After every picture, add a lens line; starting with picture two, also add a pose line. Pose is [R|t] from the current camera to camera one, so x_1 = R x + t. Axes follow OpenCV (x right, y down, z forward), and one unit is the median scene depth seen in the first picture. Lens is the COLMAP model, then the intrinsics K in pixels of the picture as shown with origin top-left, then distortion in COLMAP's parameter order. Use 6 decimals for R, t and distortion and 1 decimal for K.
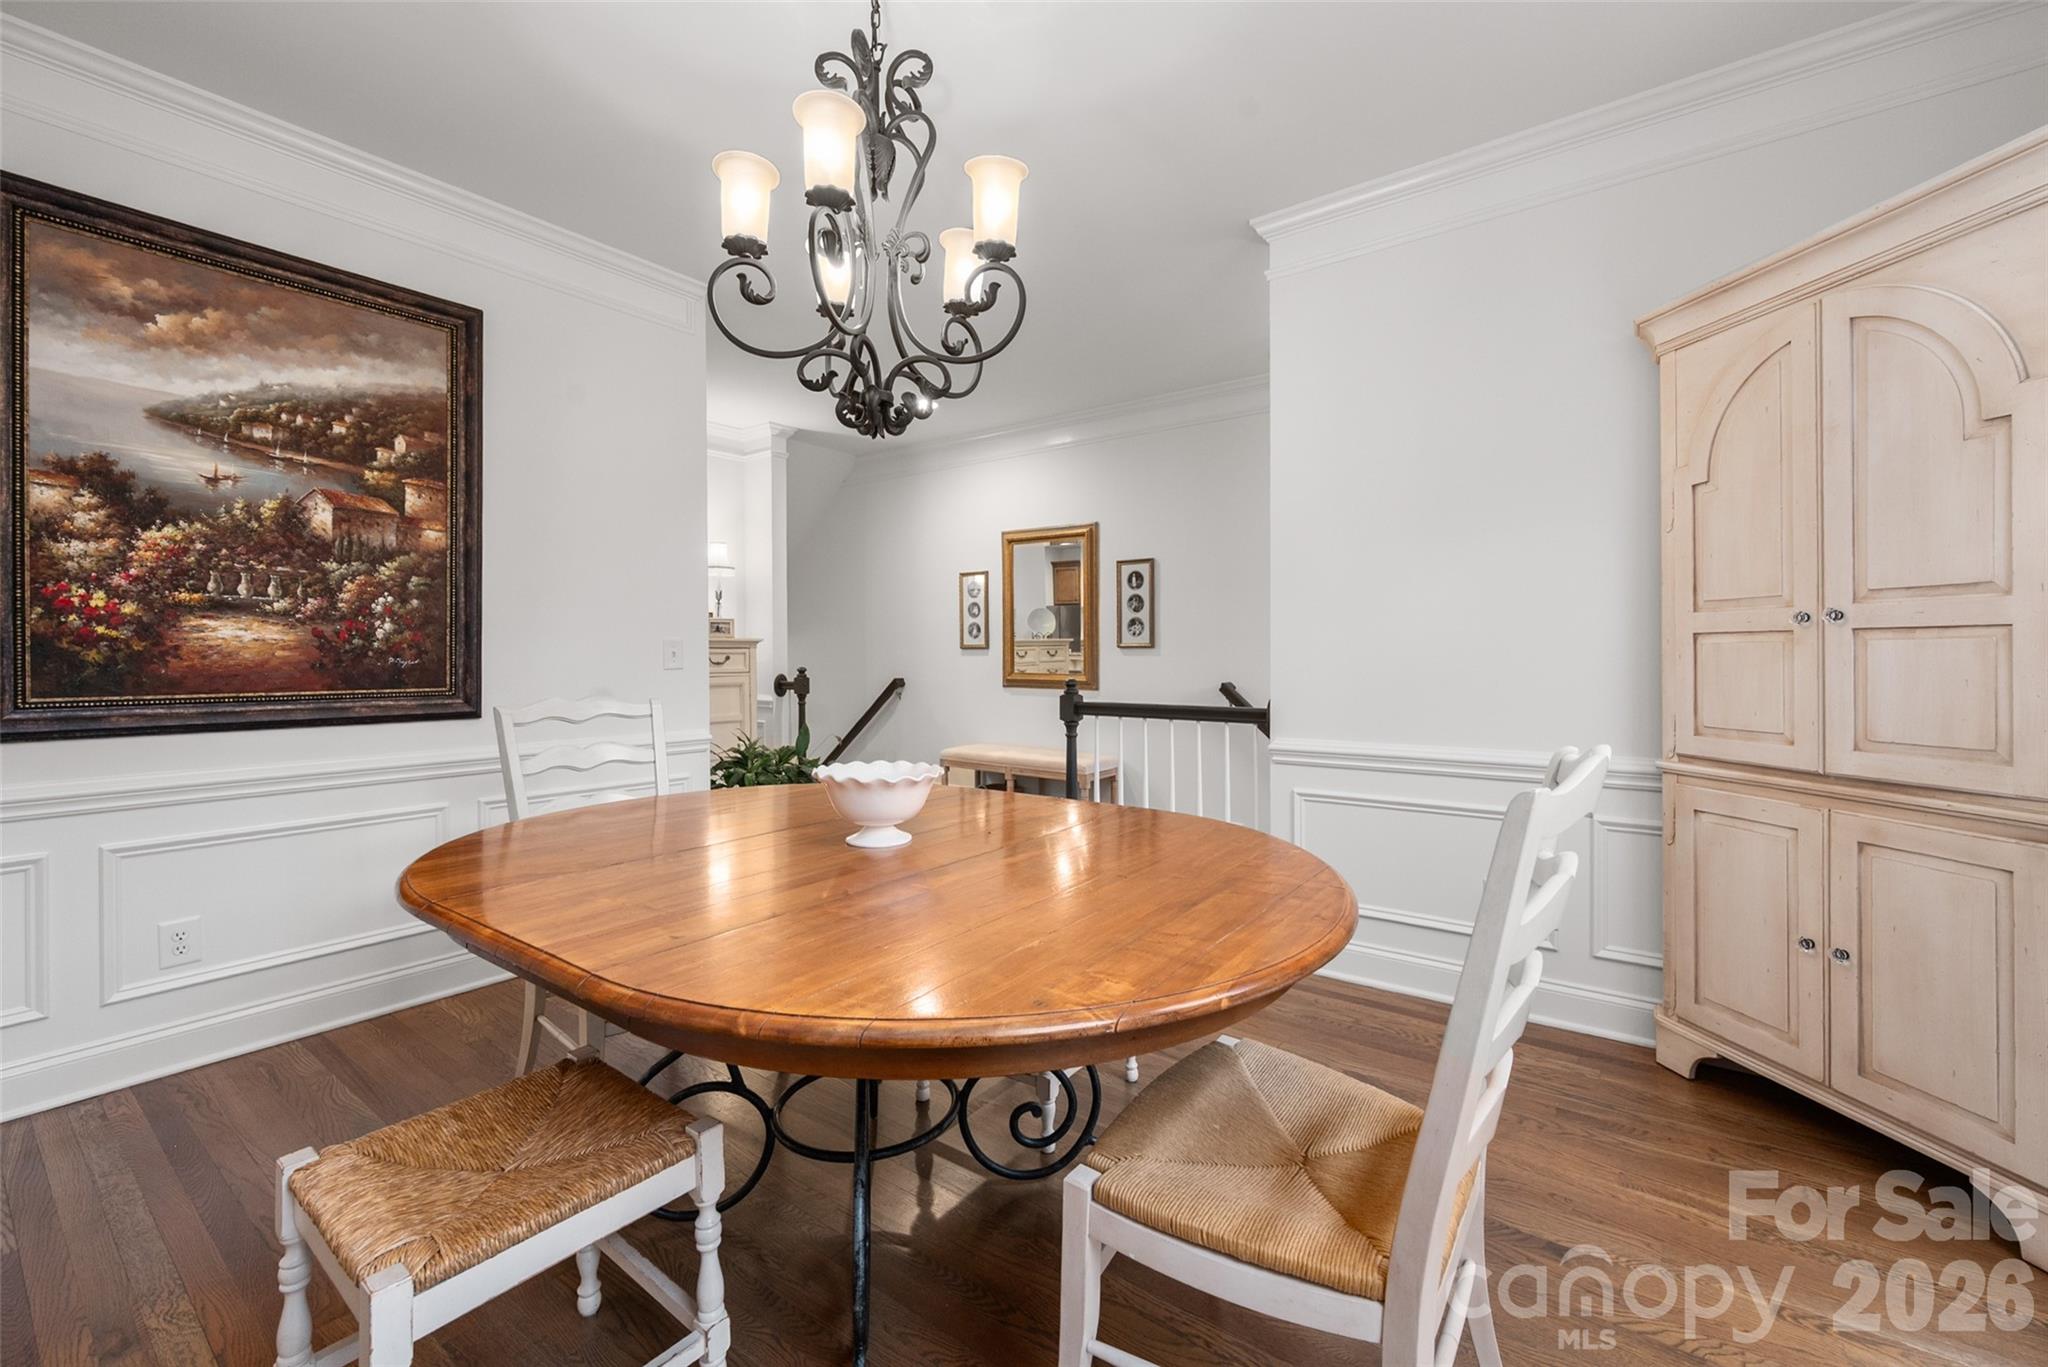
lens RADIAL K [[845.2, 0, 1034.3], [0, 845.2, 662.5], [0, 0, 1]] dist [-0.002811, -0.000547]
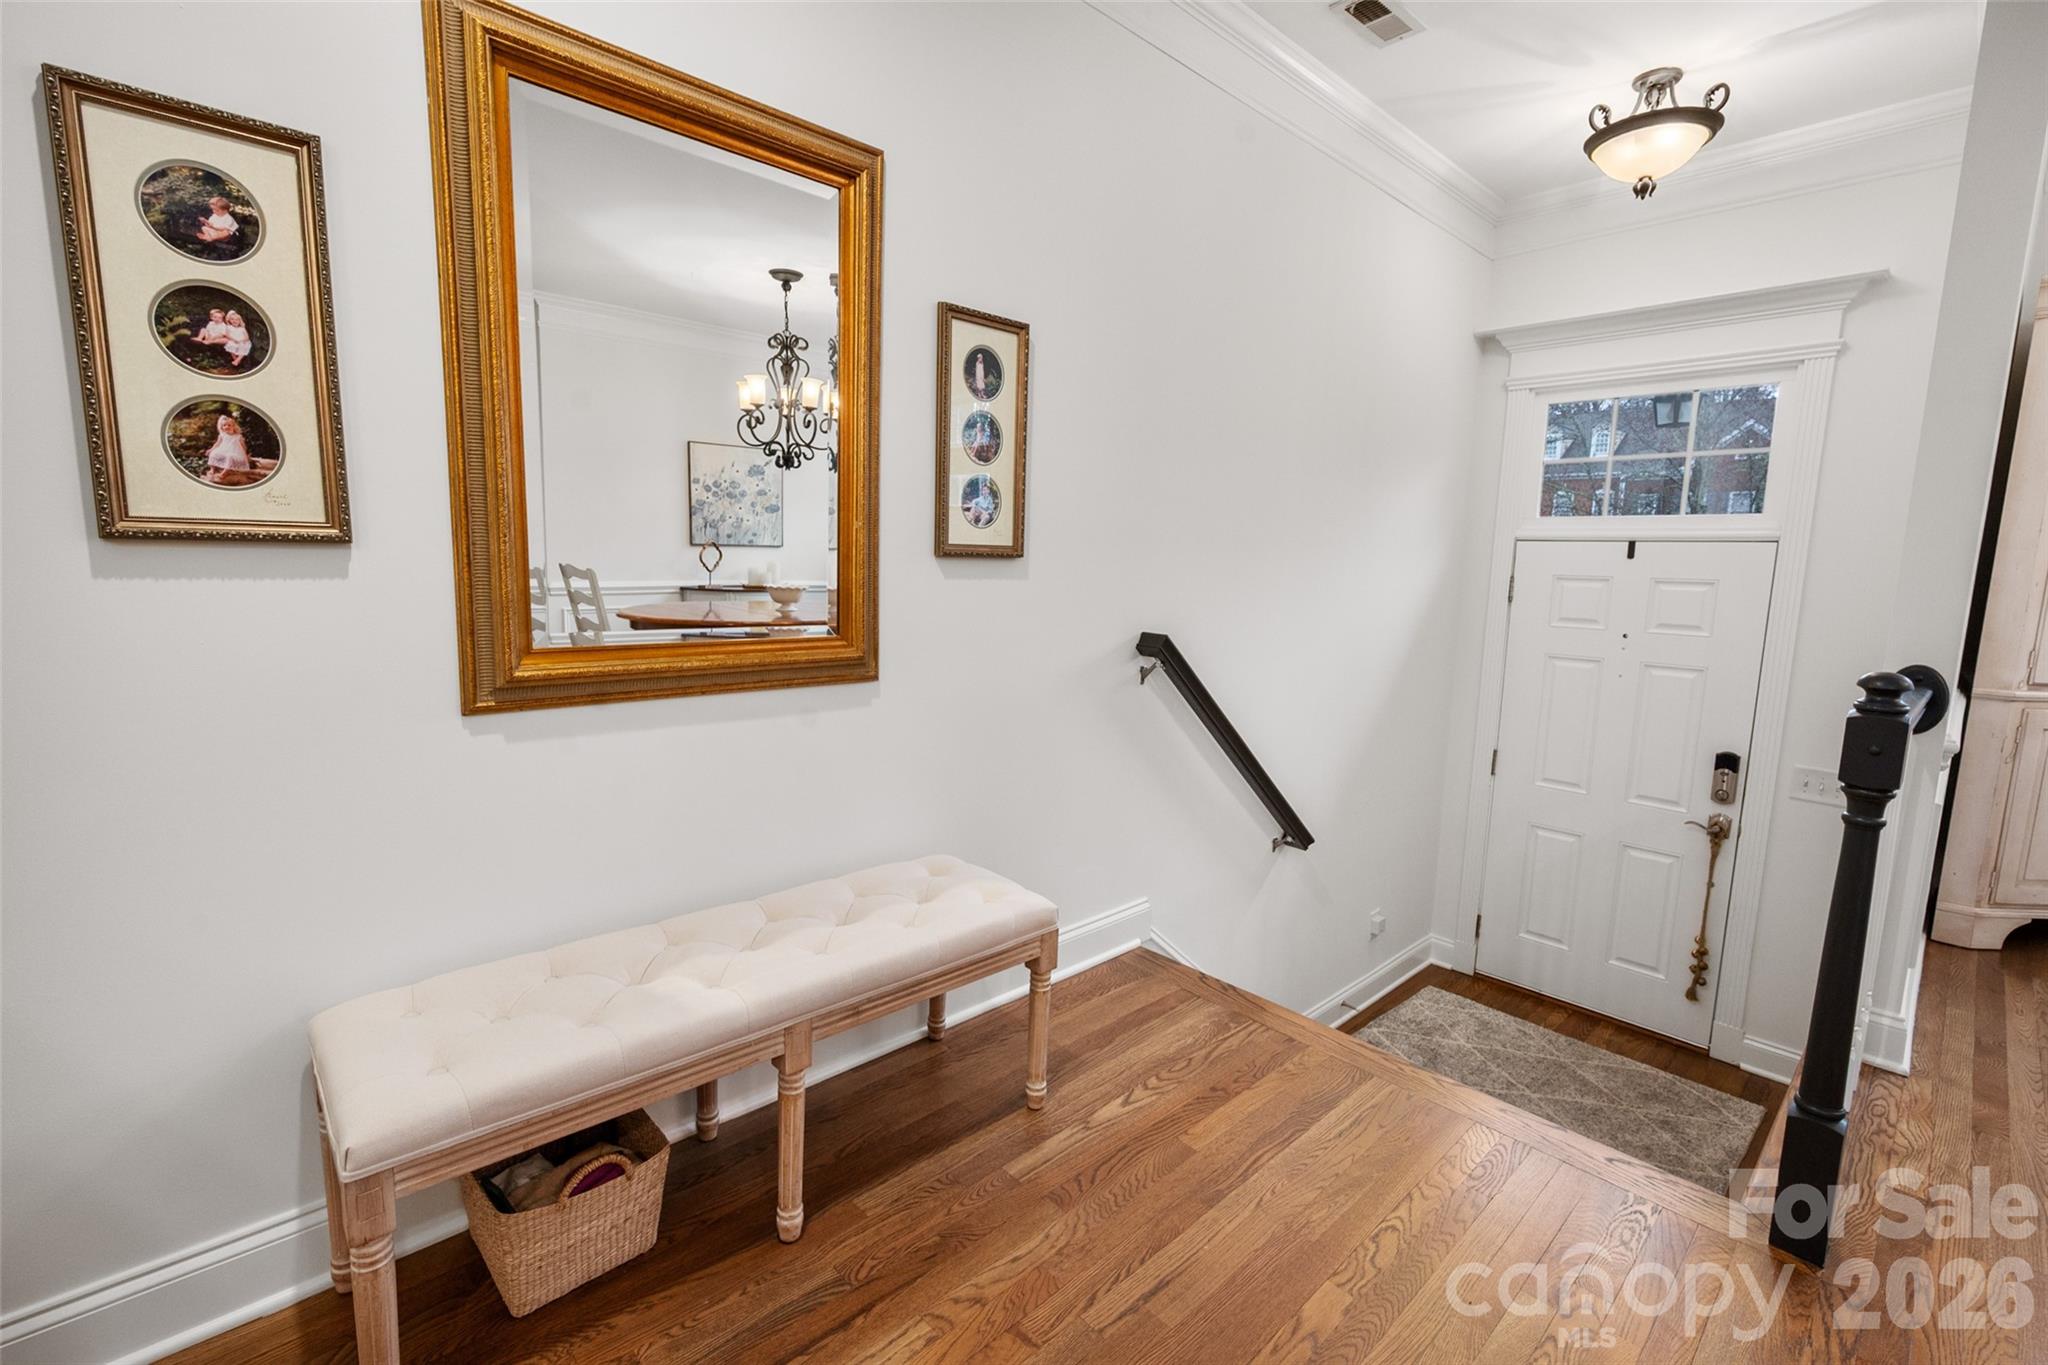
lens RADIAL K [[938.7, 0, 1024.0], [0, 938.7, 682.5], [0, 0, 1]] dist [0.008302, -0.000047]
pose [[0.149706, -0.129988, 0.980149, -0.504457], [-0.015391, 0.990894, 0.133764, -0.031199], [-0.988611, -0.035111, 0.146342, 1.554266]]
